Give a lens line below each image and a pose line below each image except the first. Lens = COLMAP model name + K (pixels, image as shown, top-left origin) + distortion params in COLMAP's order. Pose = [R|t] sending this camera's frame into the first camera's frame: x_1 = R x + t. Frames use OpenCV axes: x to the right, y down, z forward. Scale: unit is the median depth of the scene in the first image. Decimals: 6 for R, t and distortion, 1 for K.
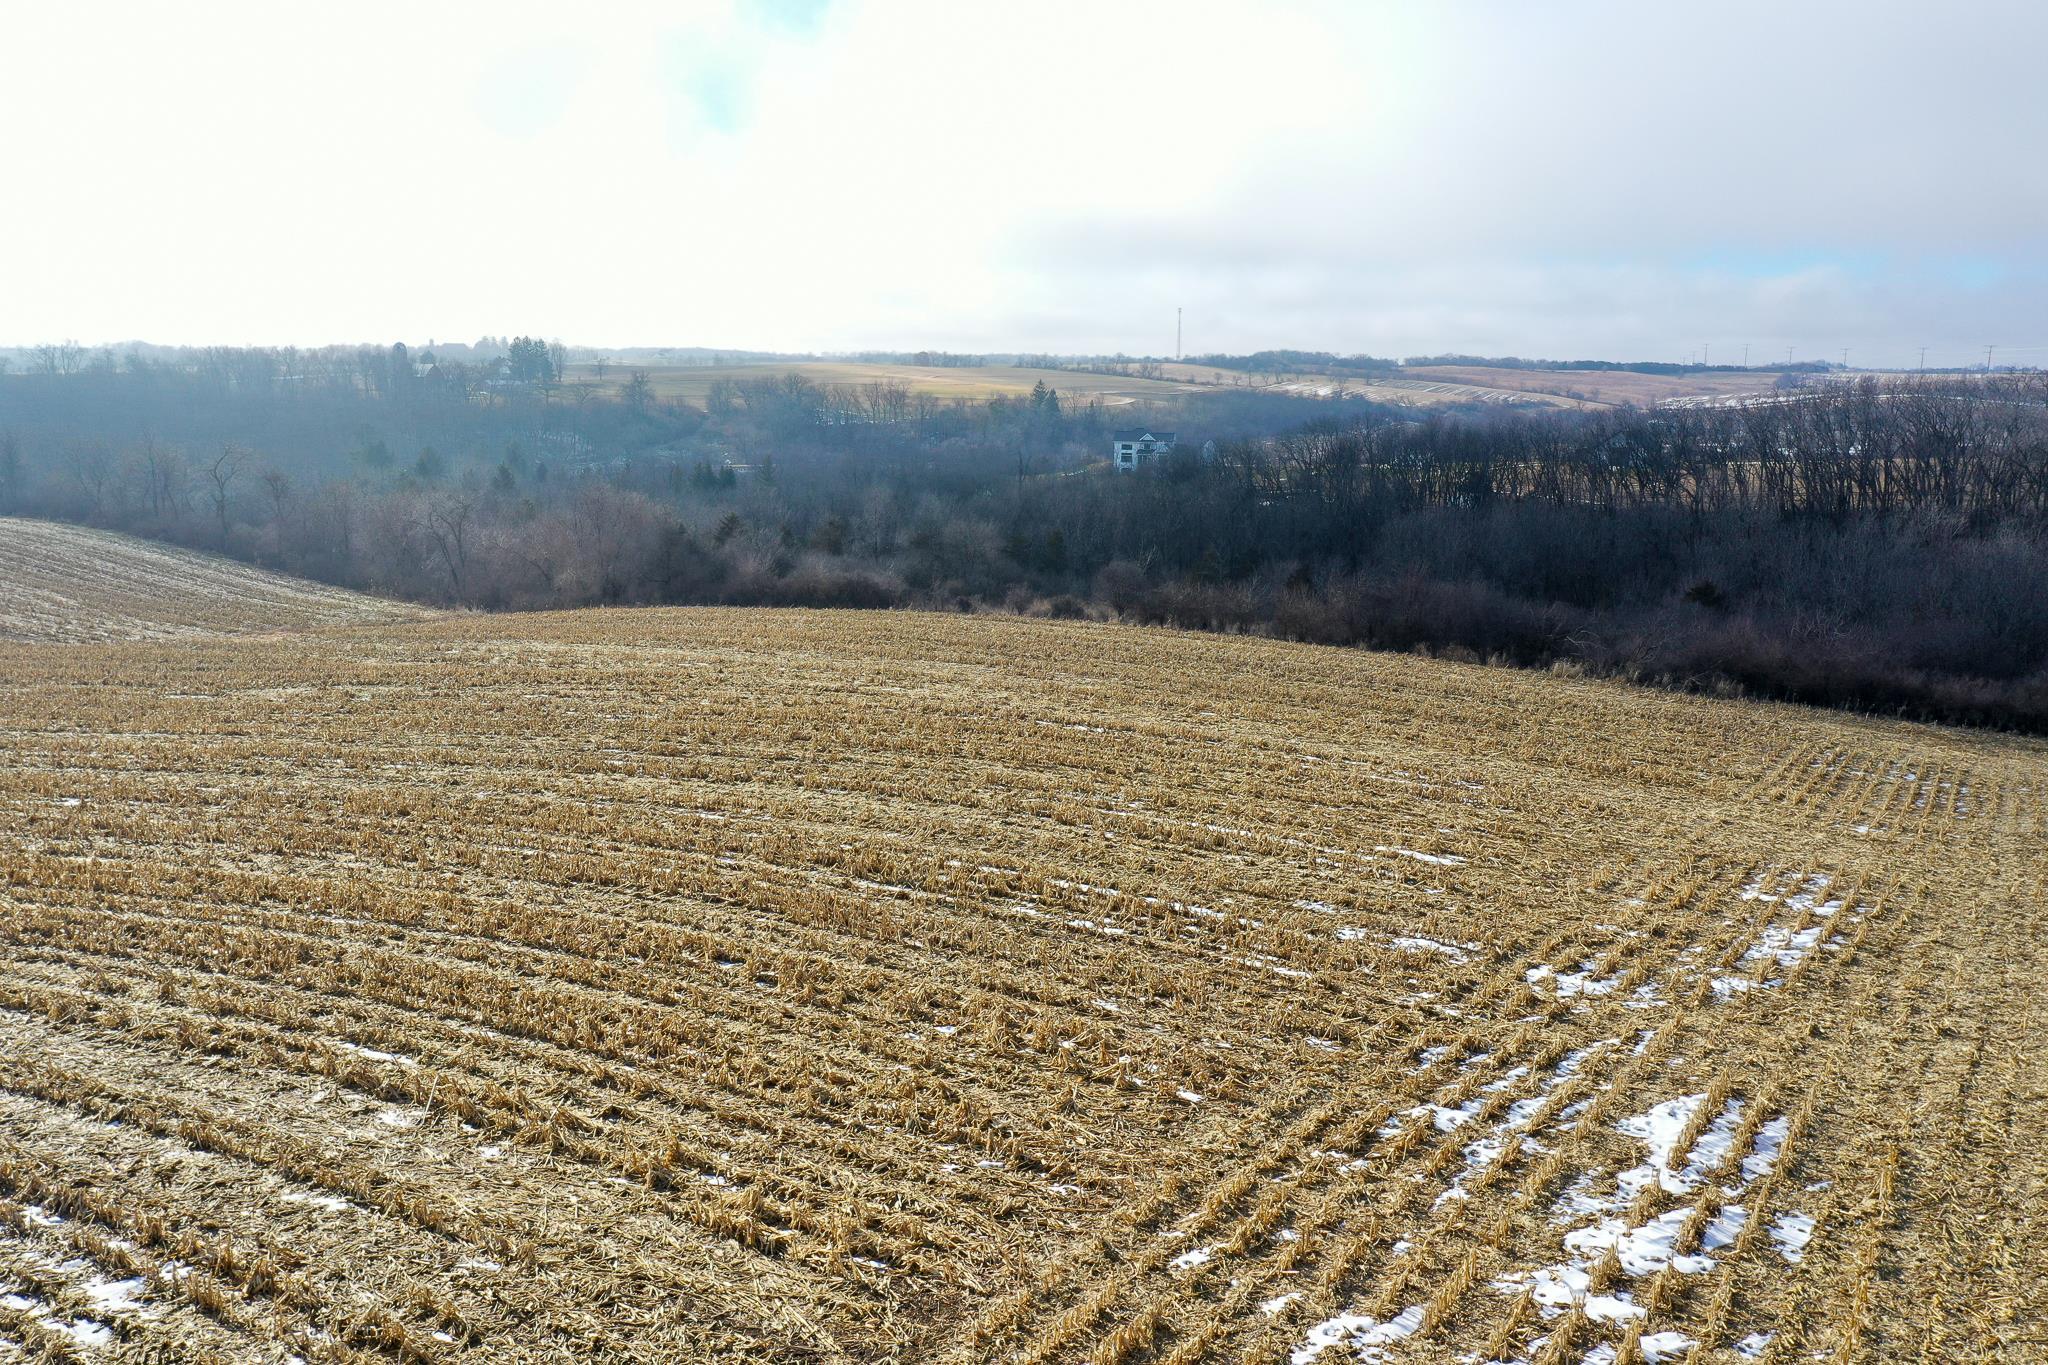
lens RADIAL K [[1606.5, 0, 1024.0], [0, 1606.5, 682.5], [0, 0, 1]] dist [-0.000512, 0.004442]
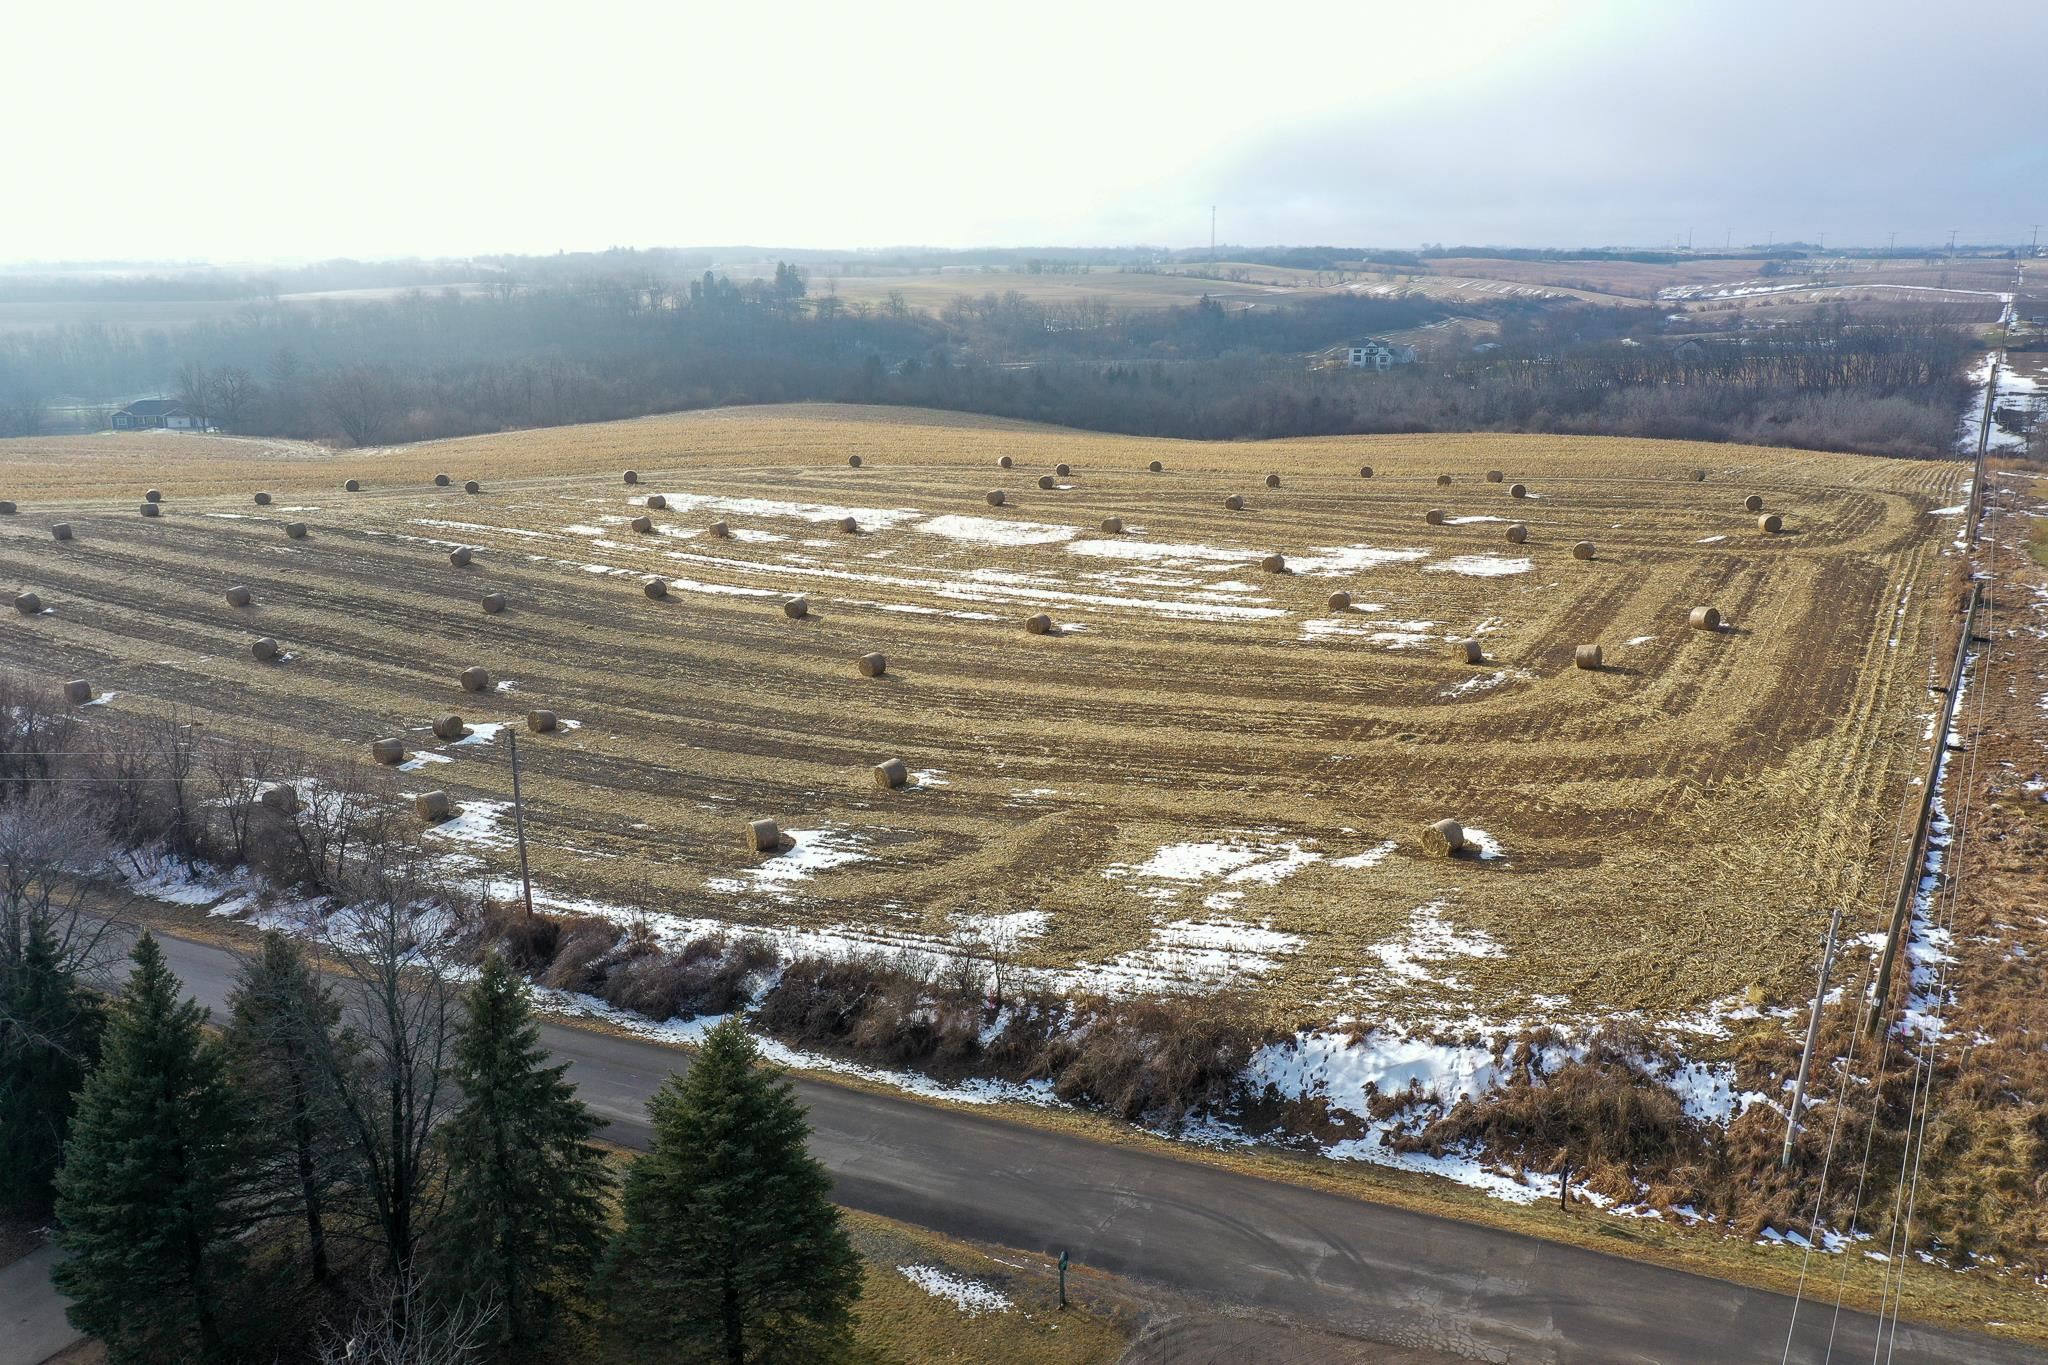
lens RADIAL K [[1606.5, 0, 1024.0], [0, 1606.5, 682.5], [0, 0, 1]] dist [-0.000512, 0.004442]
pose [[0.999720, -0.018191, 0.015120, -0.109652], [0.017101, 0.997447, 0.069326, 0.021862], [-0.016343, -0.069048, 0.997479, -0.210091]]
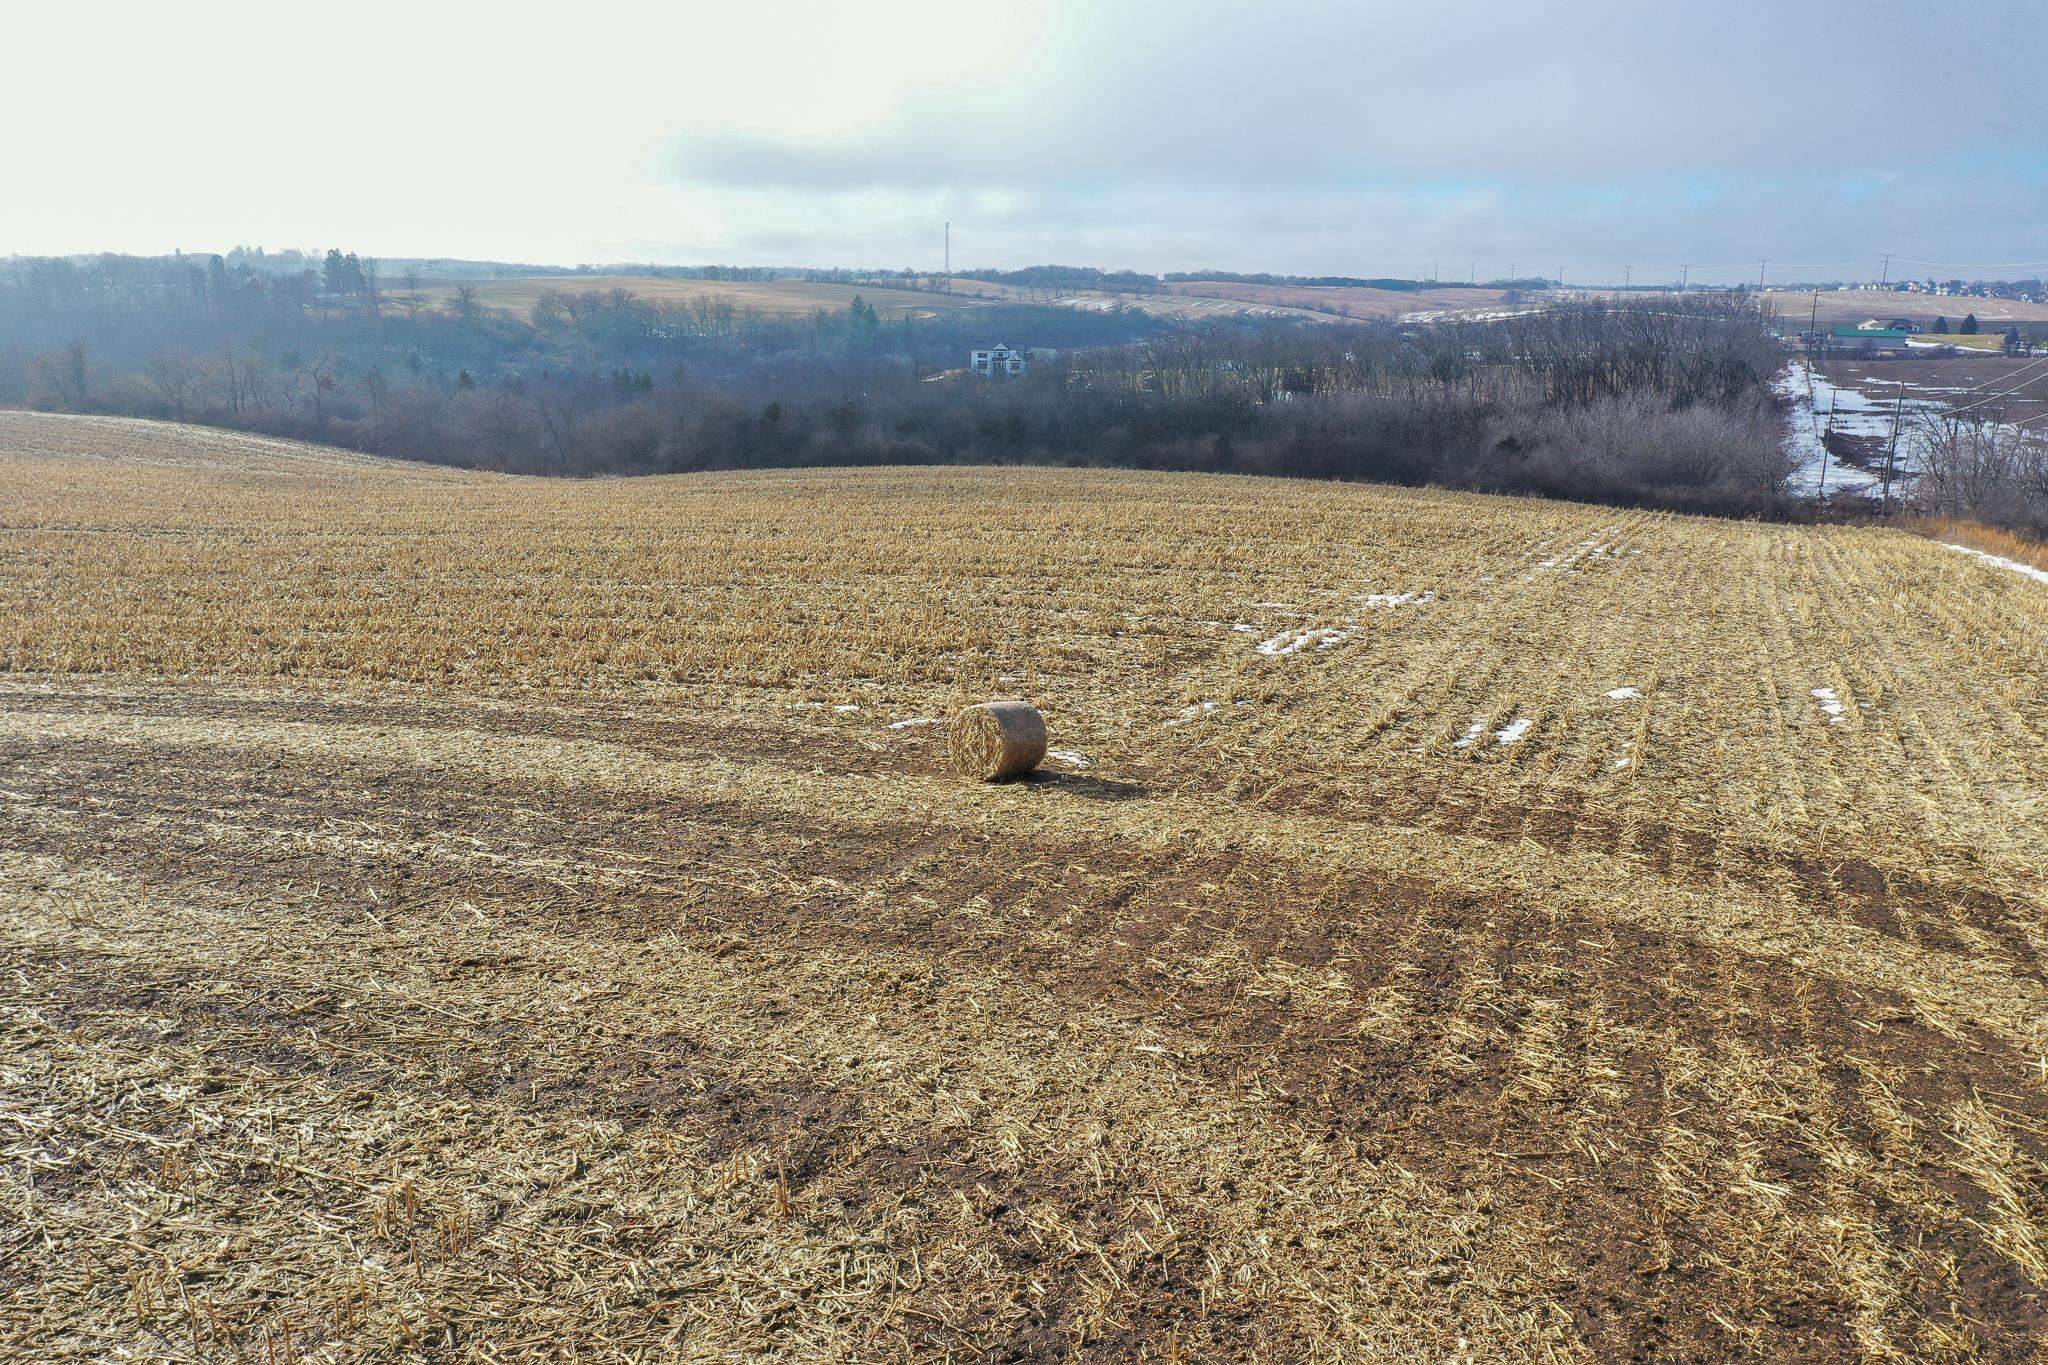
lens RADIAL K [[1606.5, 0, 1024.0], [0, 1606.5, 682.5], [0, 0, 1]] dist [-0.000512, 0.004442]
pose [[0.988326, -0.033119, 0.148711, -0.032272], [0.025445, 0.998259, 0.053208, 0.009568], [-0.150214, -0.048803, 0.987448, -0.053447]]
